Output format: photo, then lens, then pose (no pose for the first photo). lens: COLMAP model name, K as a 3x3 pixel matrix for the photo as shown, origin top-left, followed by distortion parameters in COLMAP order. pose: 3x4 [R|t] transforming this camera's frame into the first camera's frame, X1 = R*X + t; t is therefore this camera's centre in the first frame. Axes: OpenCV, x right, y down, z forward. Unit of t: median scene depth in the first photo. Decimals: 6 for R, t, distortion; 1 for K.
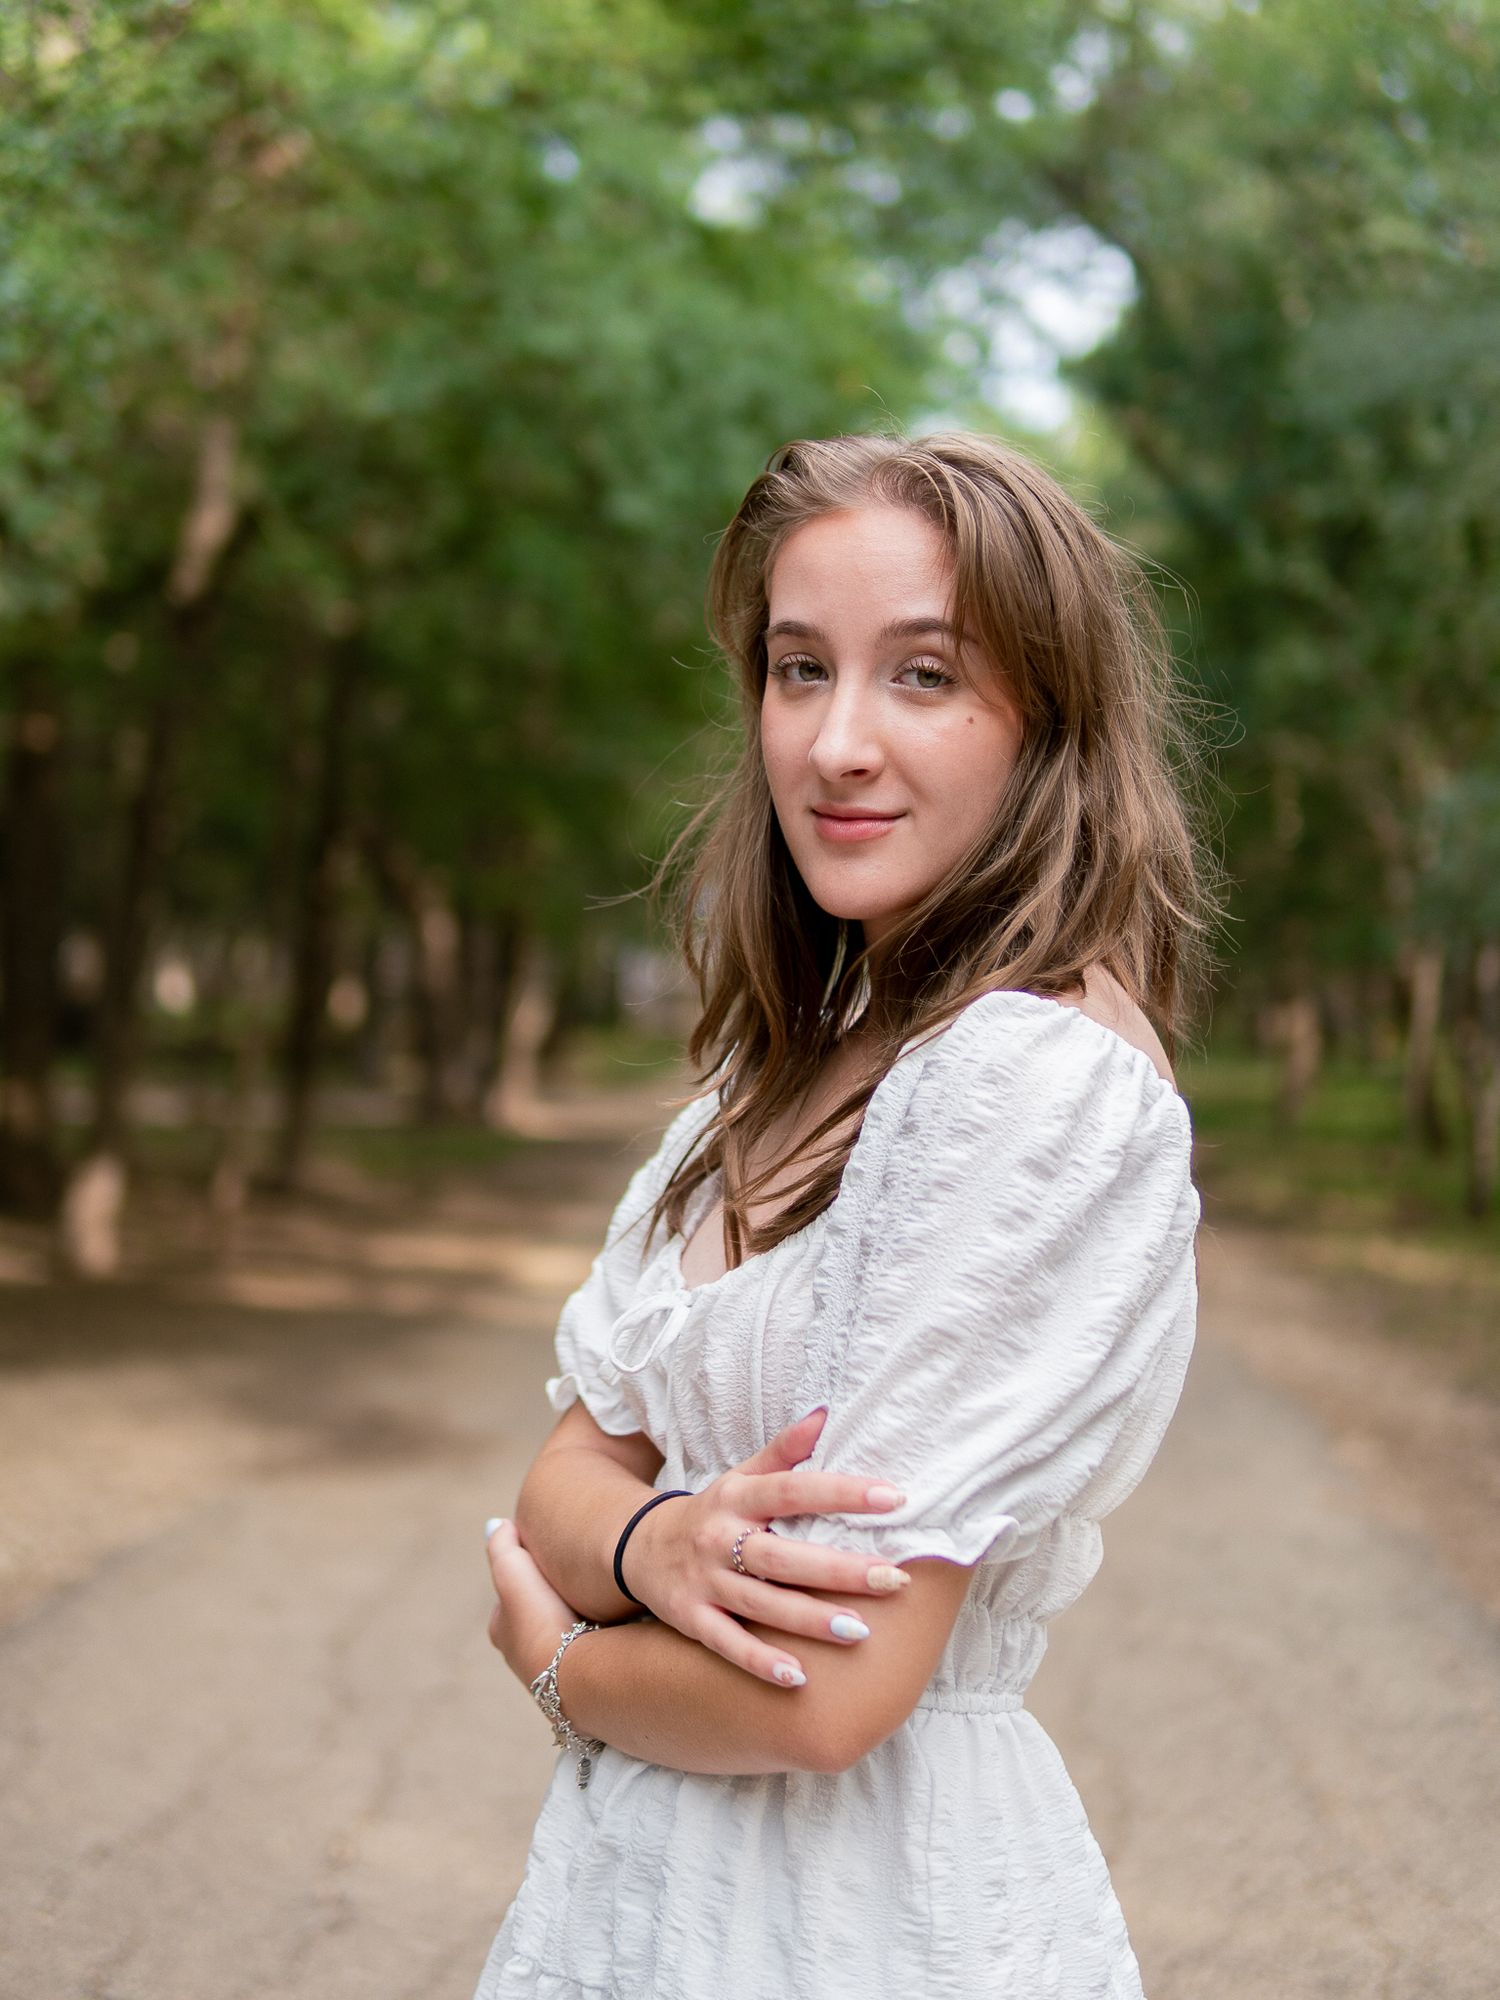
lens RADIAL K [[2617.6, 0, 750.0], [0, 2617.6, 1000.0], [0, 0, 1]] dist [-0.395682, 0.021644]
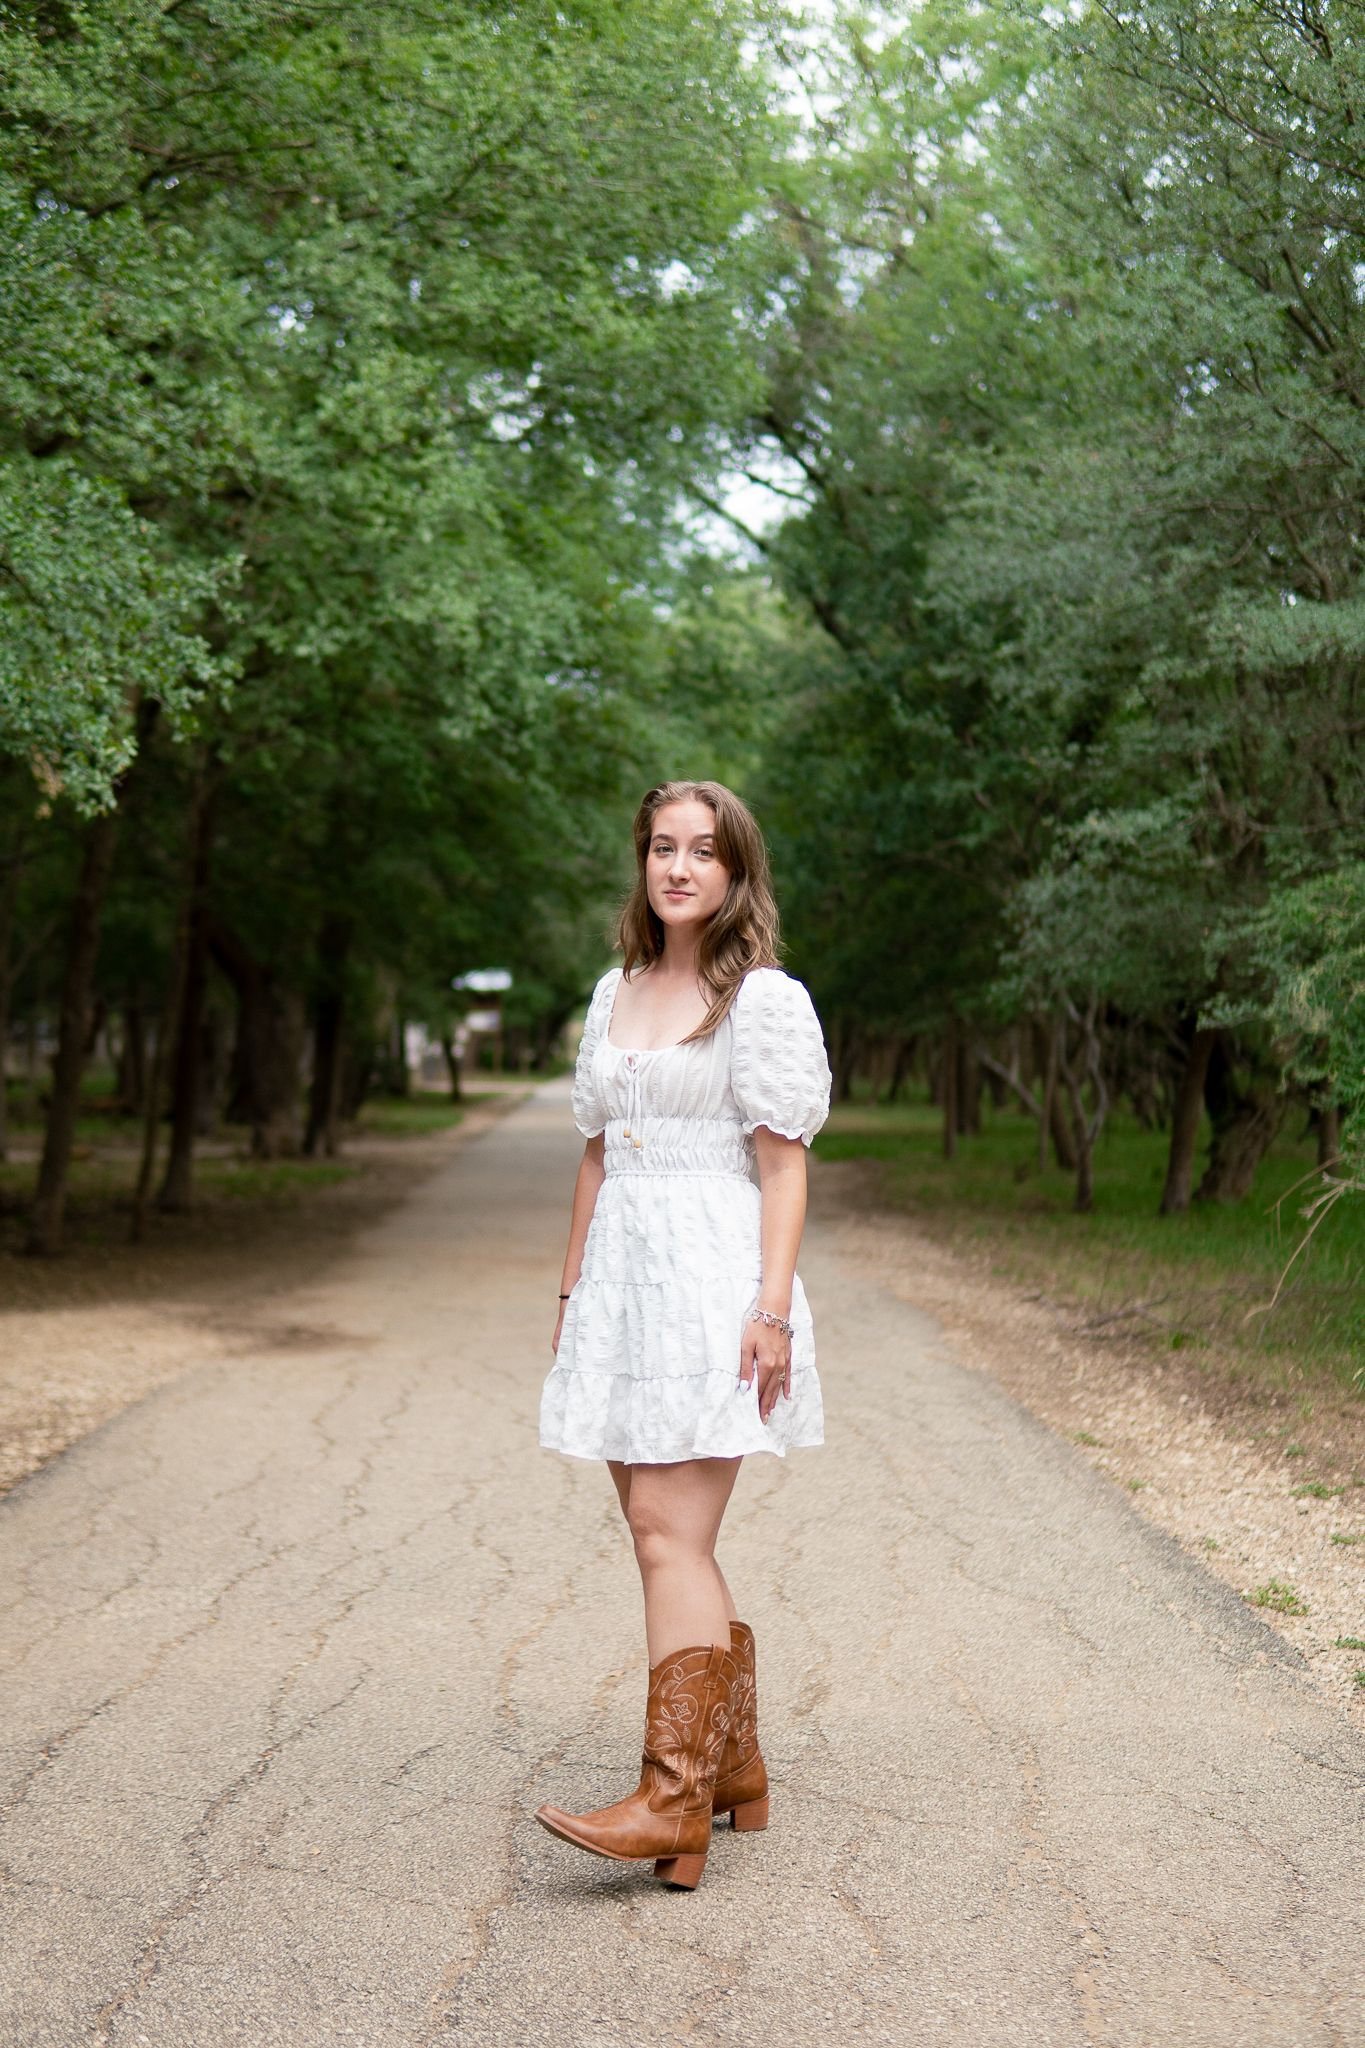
lens RADIAL K [[2853.3, 0, 687.2], [0, 2853.3, 1071.6], [0, 0, 1]] dist [-0.348263, 0.015048]
pose [[0.996916, -0.021176, 0.075569, -0.030723], [0.022021, 0.999704, -0.010371, 0.027114], [-0.075327, 0.012003, 0.997087, -0.485616]]
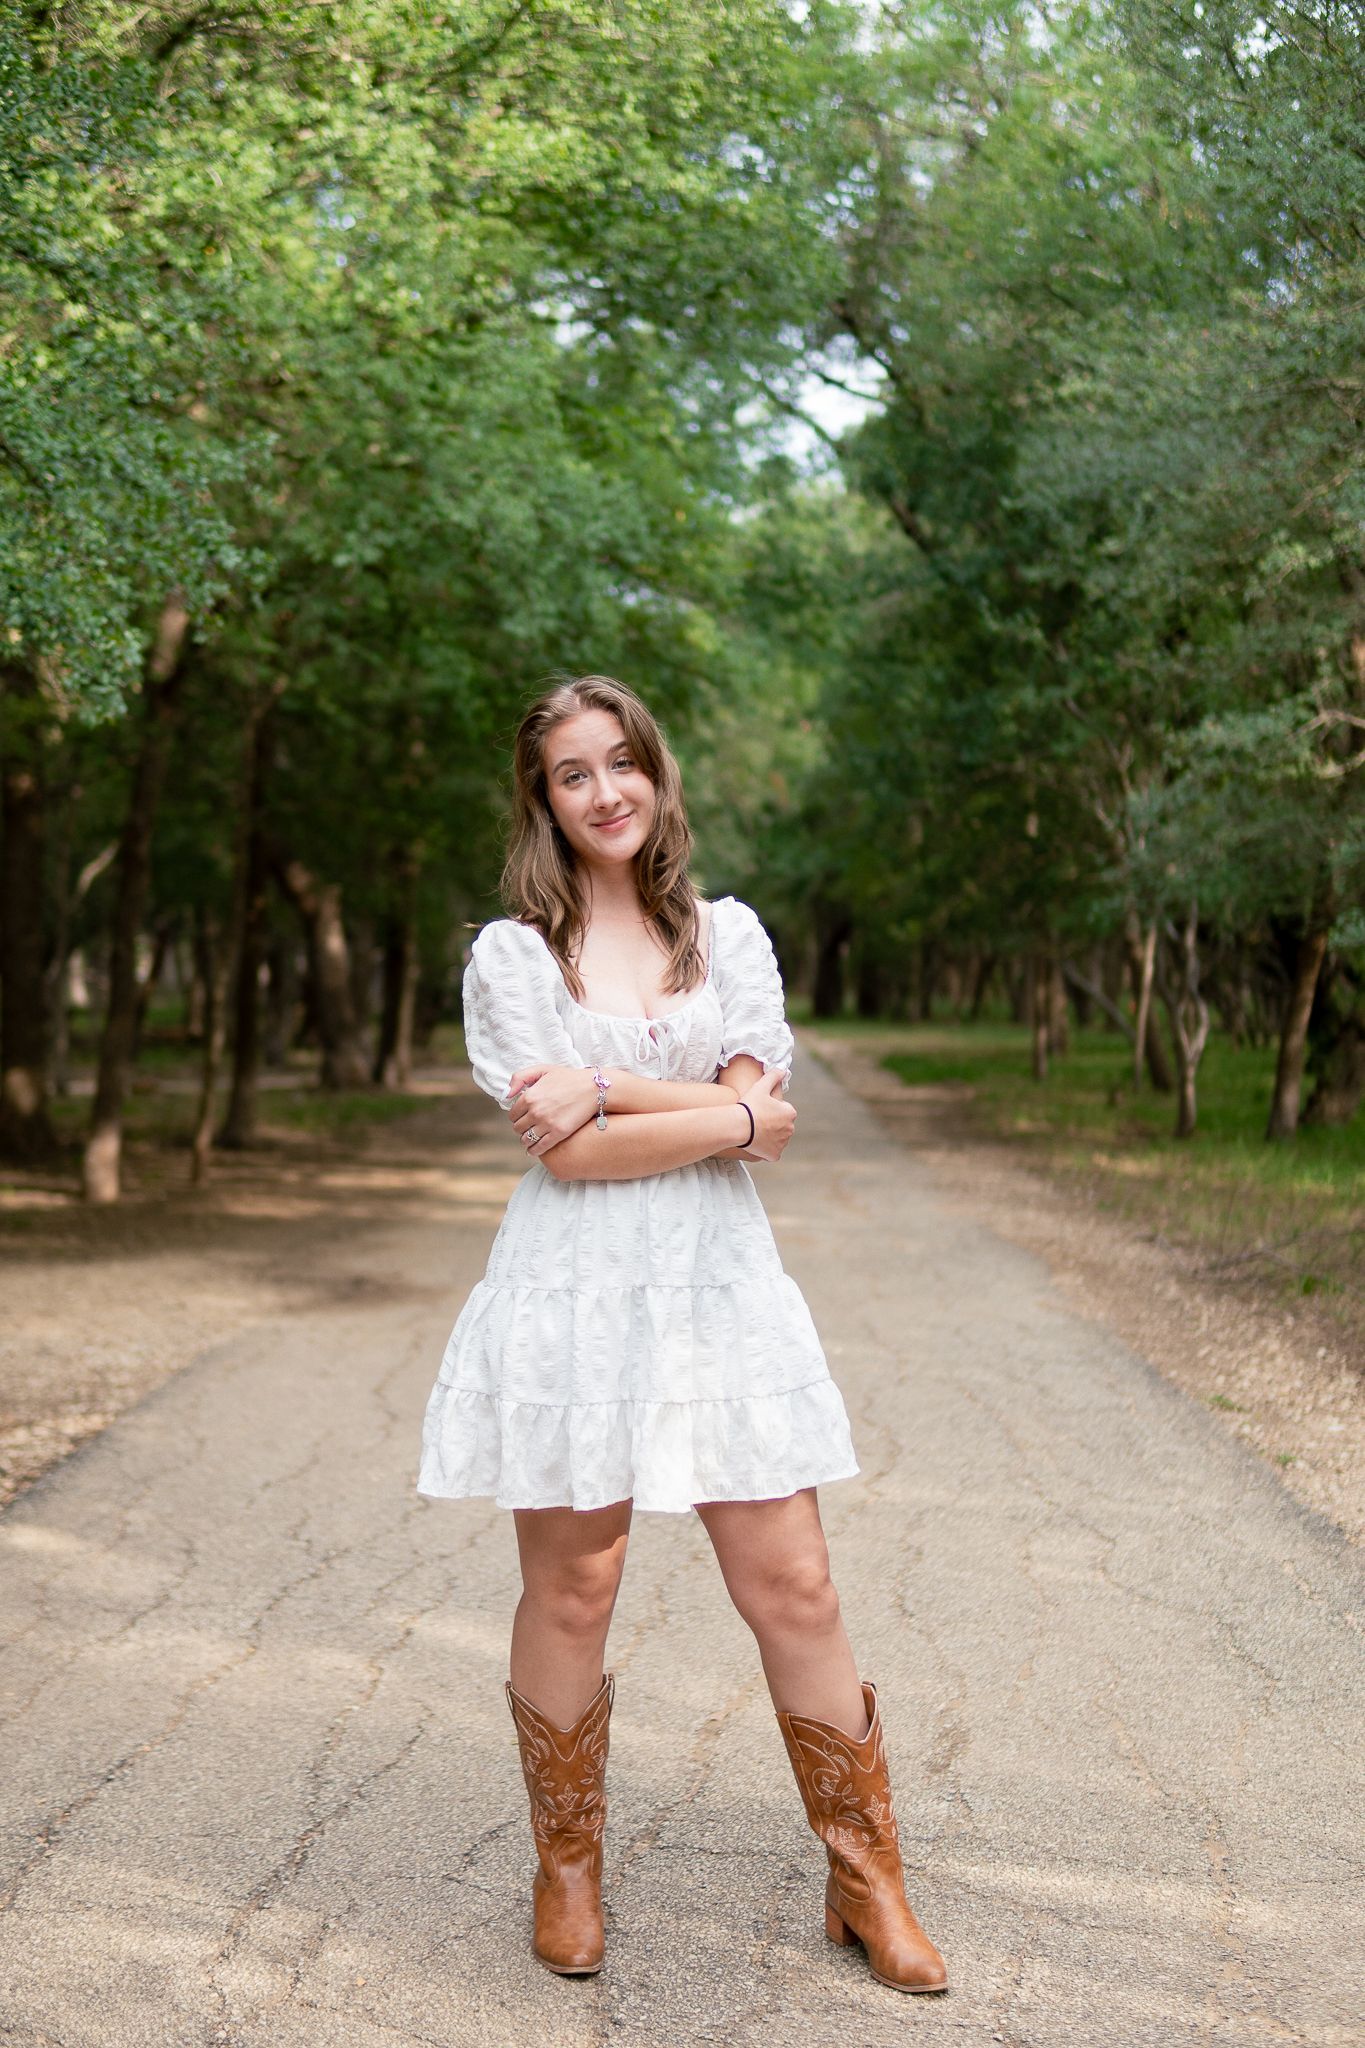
lens RADIAL K [[2736.2, 0, 682.5], [0, 2736.2, 1024.0], [0, 0, 1]] dist [-0.310132, 0.012617]
pose [[0.998177, -0.035335, 0.048929, -0.029035], [0.035218, 0.999374, 0.003245, 0.019063], [-0.049013, -0.001516, 0.998797, -0.356105]]
